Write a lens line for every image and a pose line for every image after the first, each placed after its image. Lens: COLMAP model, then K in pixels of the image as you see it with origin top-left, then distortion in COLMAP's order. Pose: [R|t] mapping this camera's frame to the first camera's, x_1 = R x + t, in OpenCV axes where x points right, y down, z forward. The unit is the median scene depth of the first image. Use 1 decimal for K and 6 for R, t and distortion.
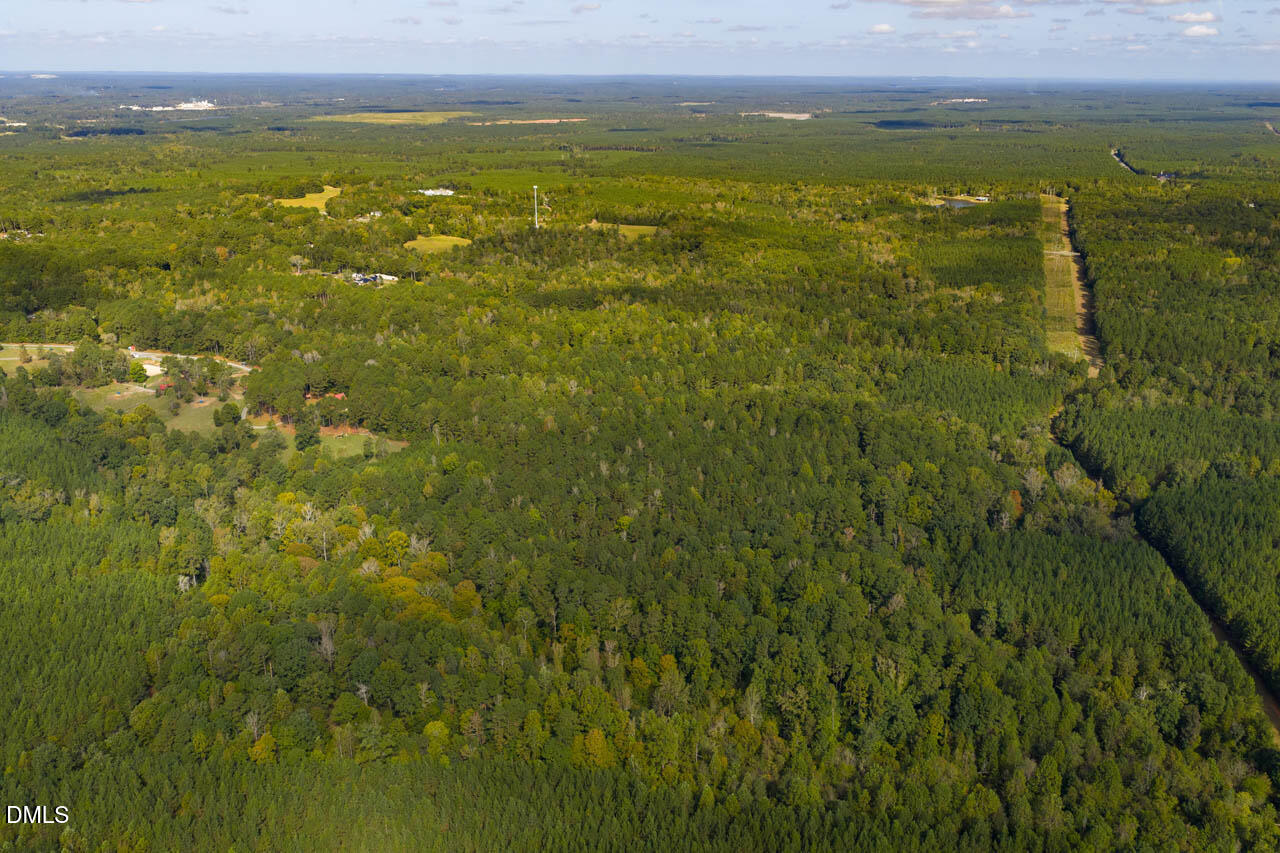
lens RADIAL K [[1060.6, 0, 640.5], [0, 1060.6, 430.6], [0, 0, 1]] dist [0.011940, -0.019204]
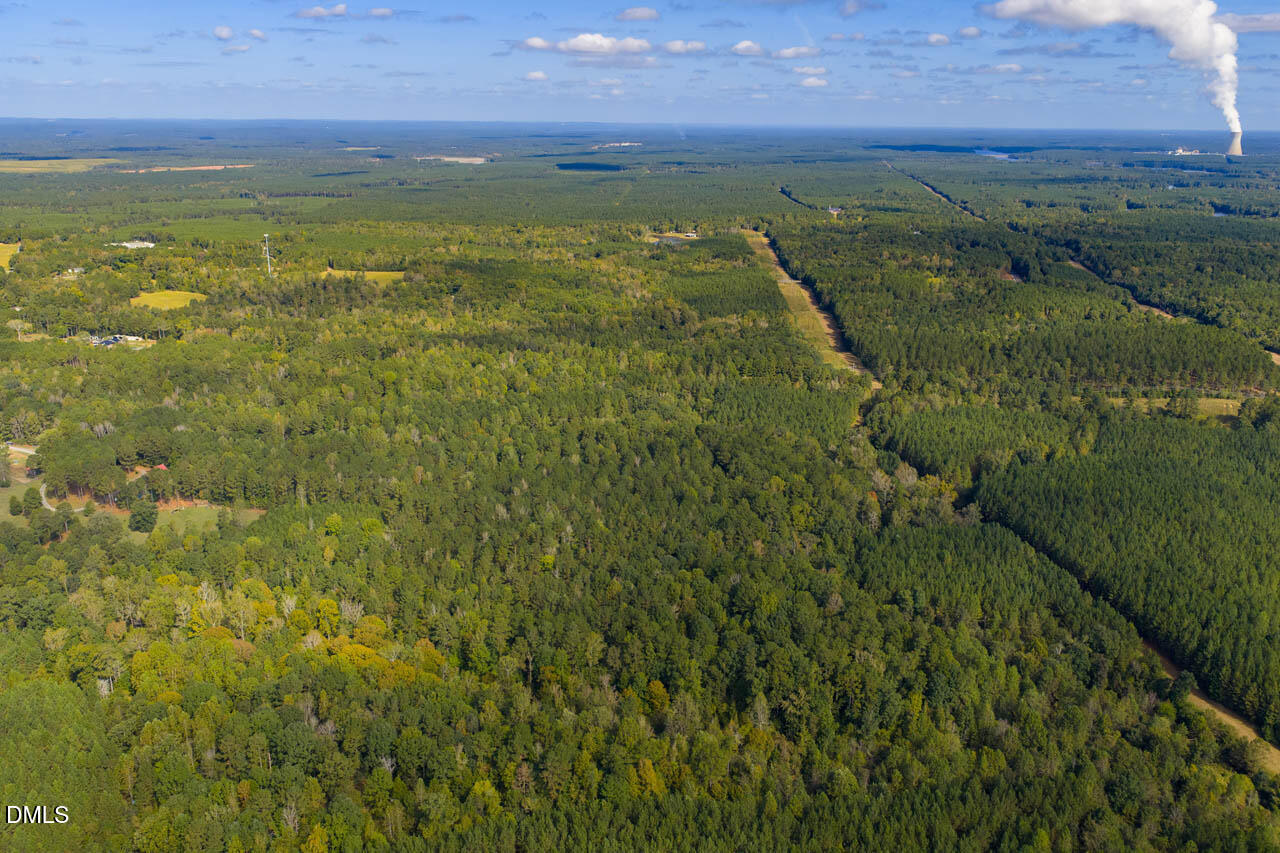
lens RADIAL K [[1060.6, 0, 637.8], [0, 1060.6, 434.0], [0, 0, 1]] dist [0.011940, -0.019204]
pose [[0.950811, -0.085532, 0.297729, -0.076618], [0.096192, 0.995135, -0.021313, -0.001179], [-0.294457, 0.048904, 0.954413, 0.006245]]
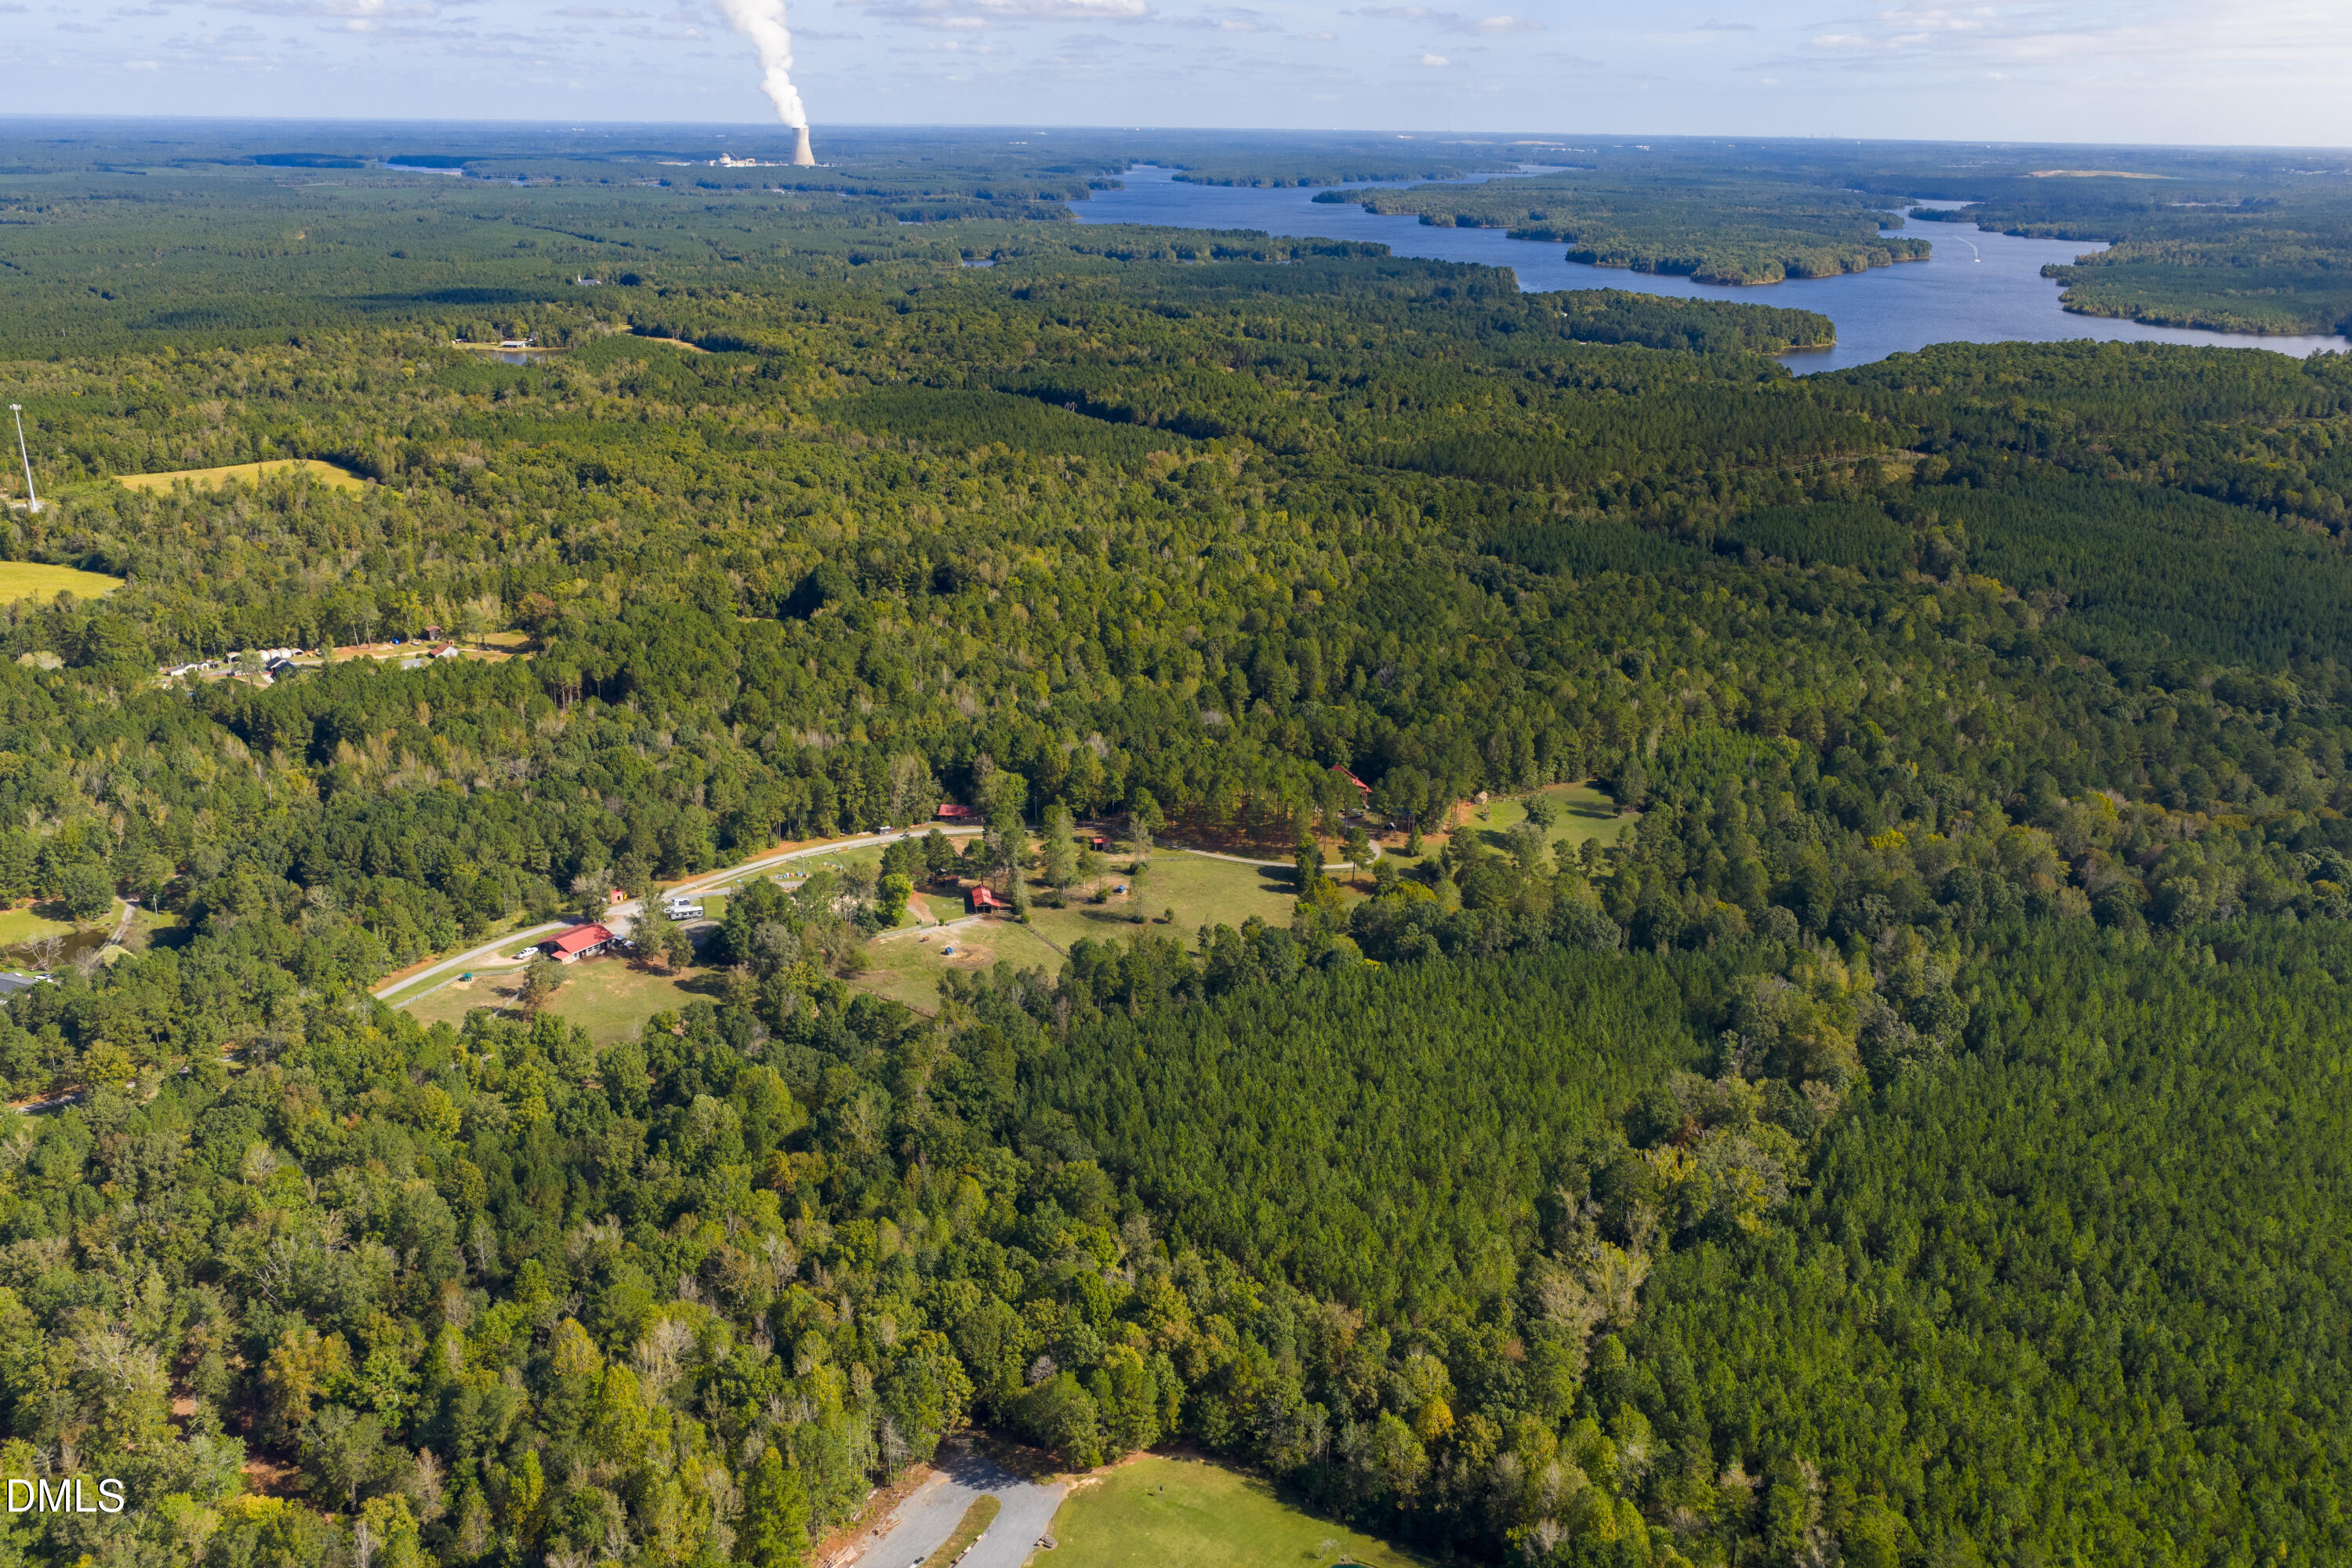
lens RADIAL K [[1948.8, 0, 1172.6], [0, 1948.8, 772.1], [0, 0, 1]] dist [0.011940, -0.019204]
pose [[0.459974, -0.281015, 0.842291, -0.520999], [0.273909, 0.947243, 0.166448, -0.098027], [-0.844629, 0.154149, 0.512680, 0.268293]]
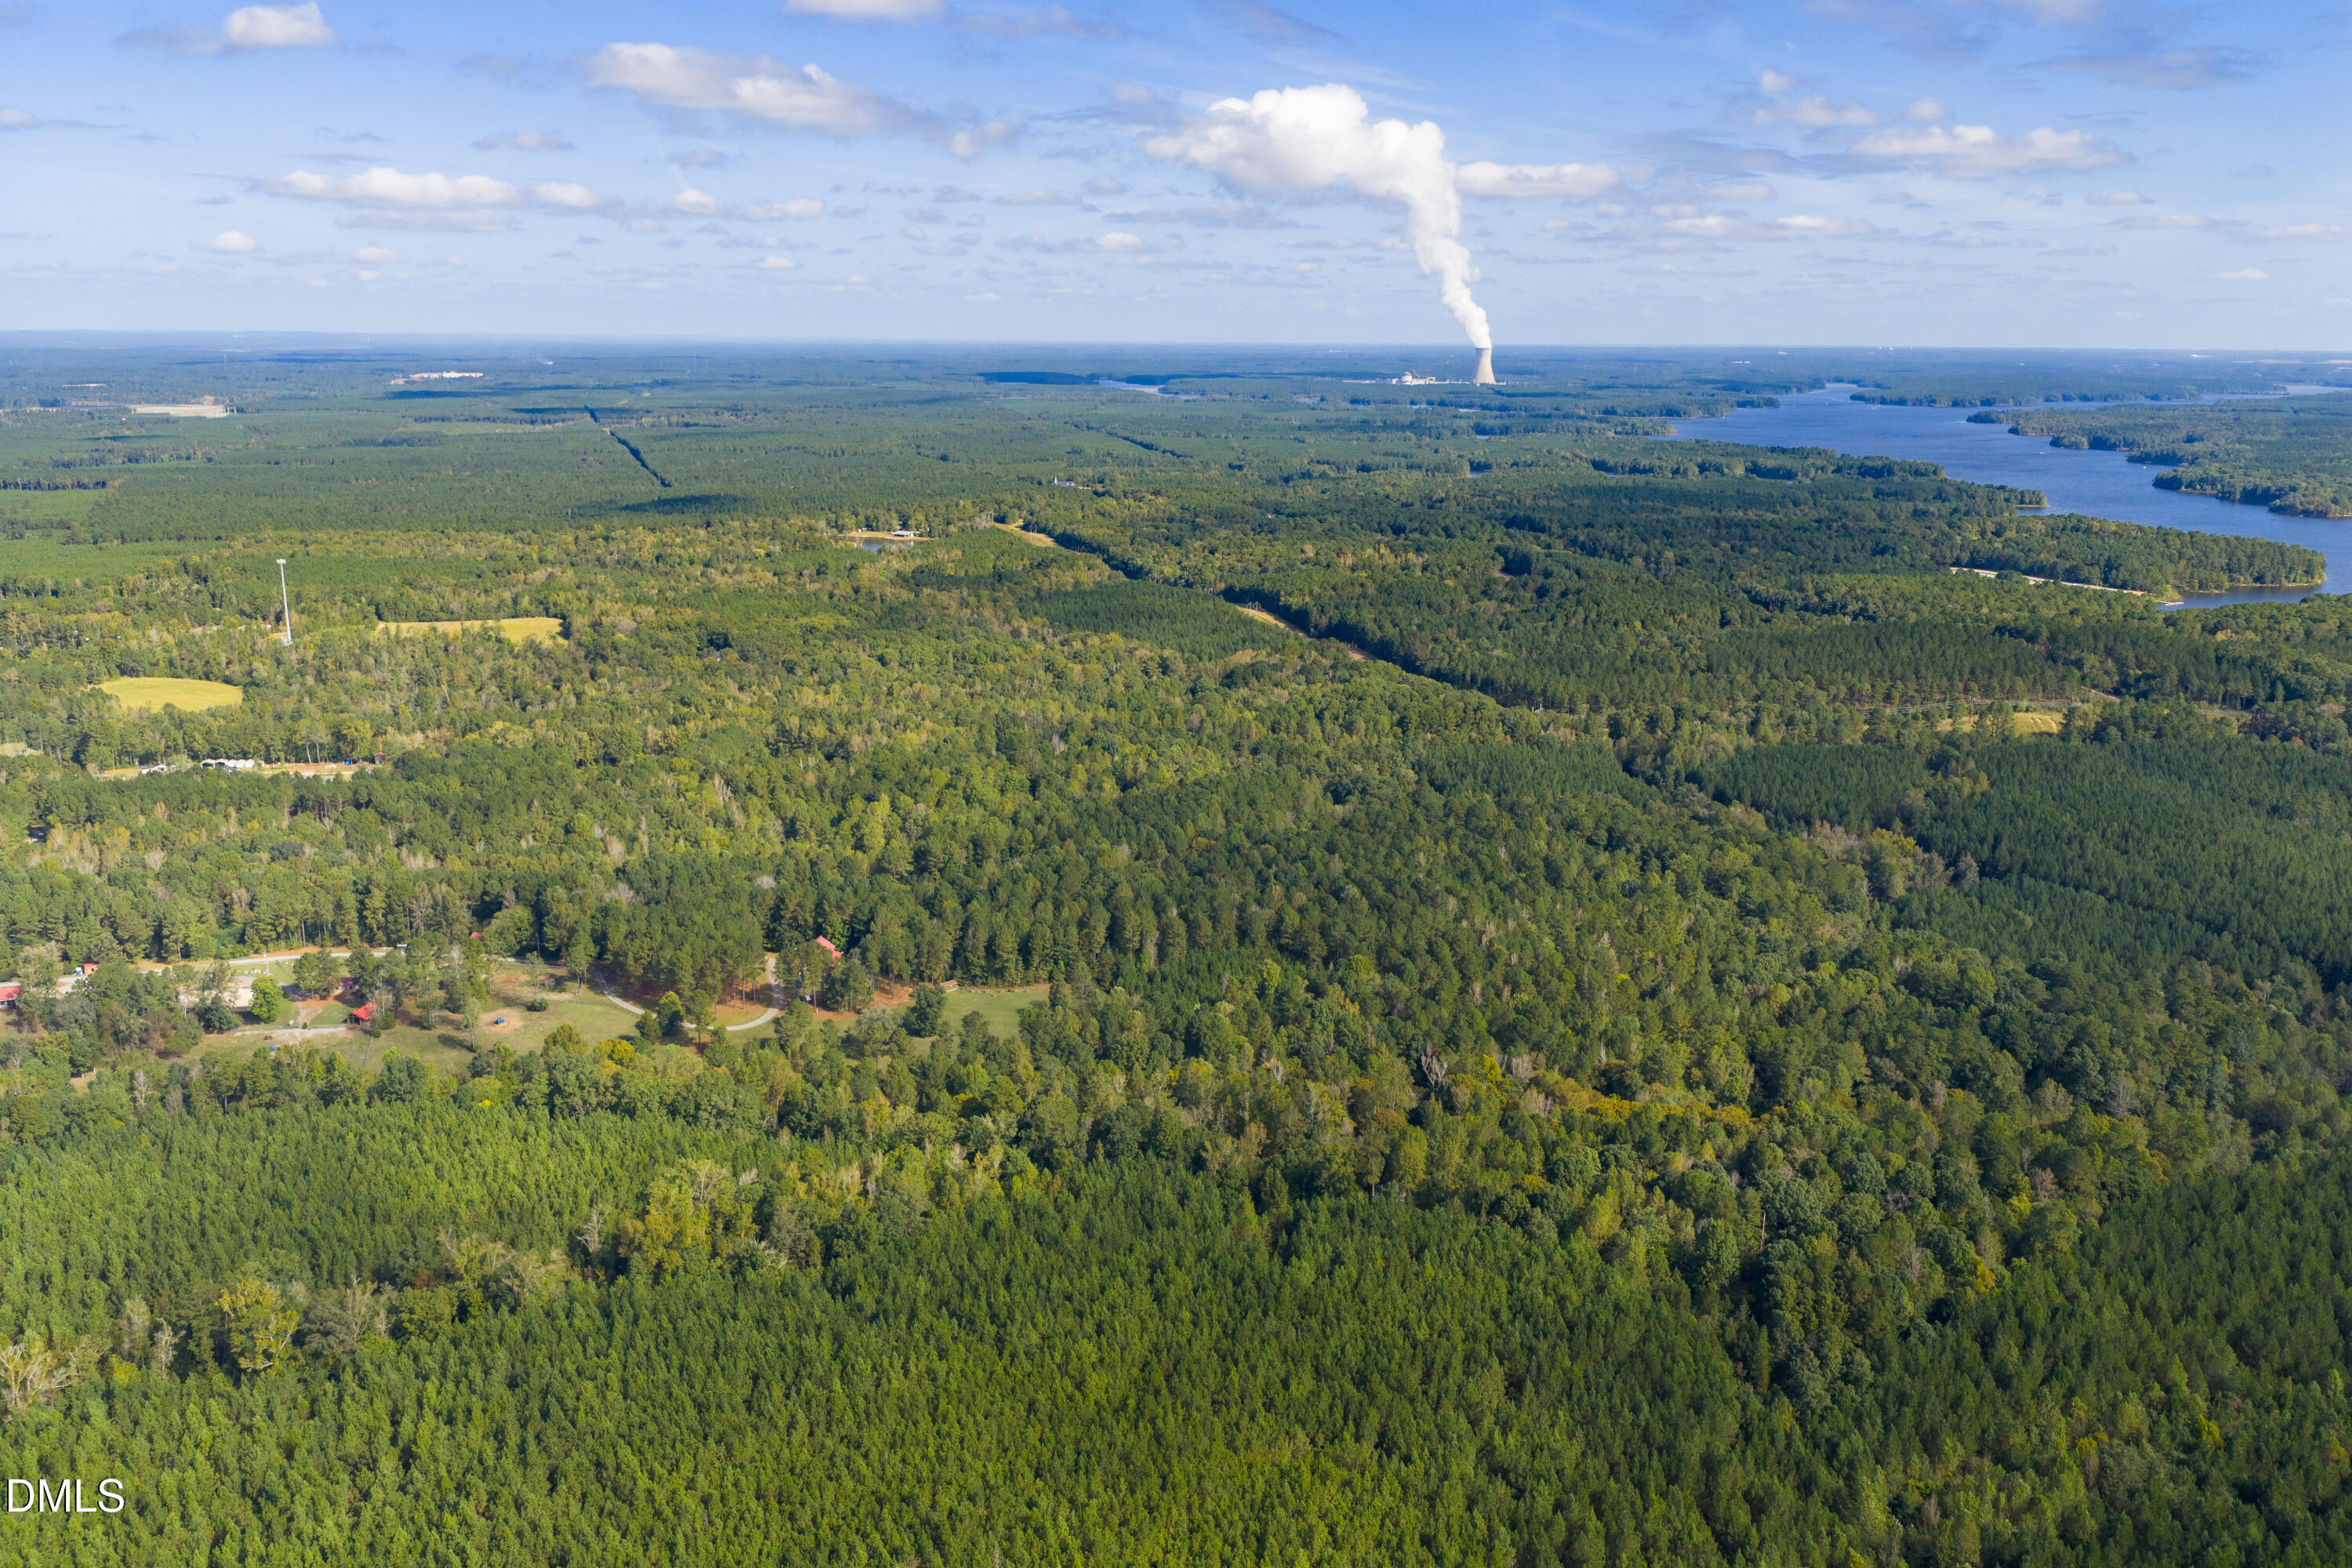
lens RADIAL K [[1948.8, 0, 1176.6], [0, 1948.8, 795.7], [0, 0, 1]] dist [0.011940, -0.019204]
pose [[0.761588, -0.149019, 0.630696, -0.348088], [0.203871, 0.978885, -0.014894, -0.024690], [-0.615159, 0.139923, 0.775887, 0.058679]]
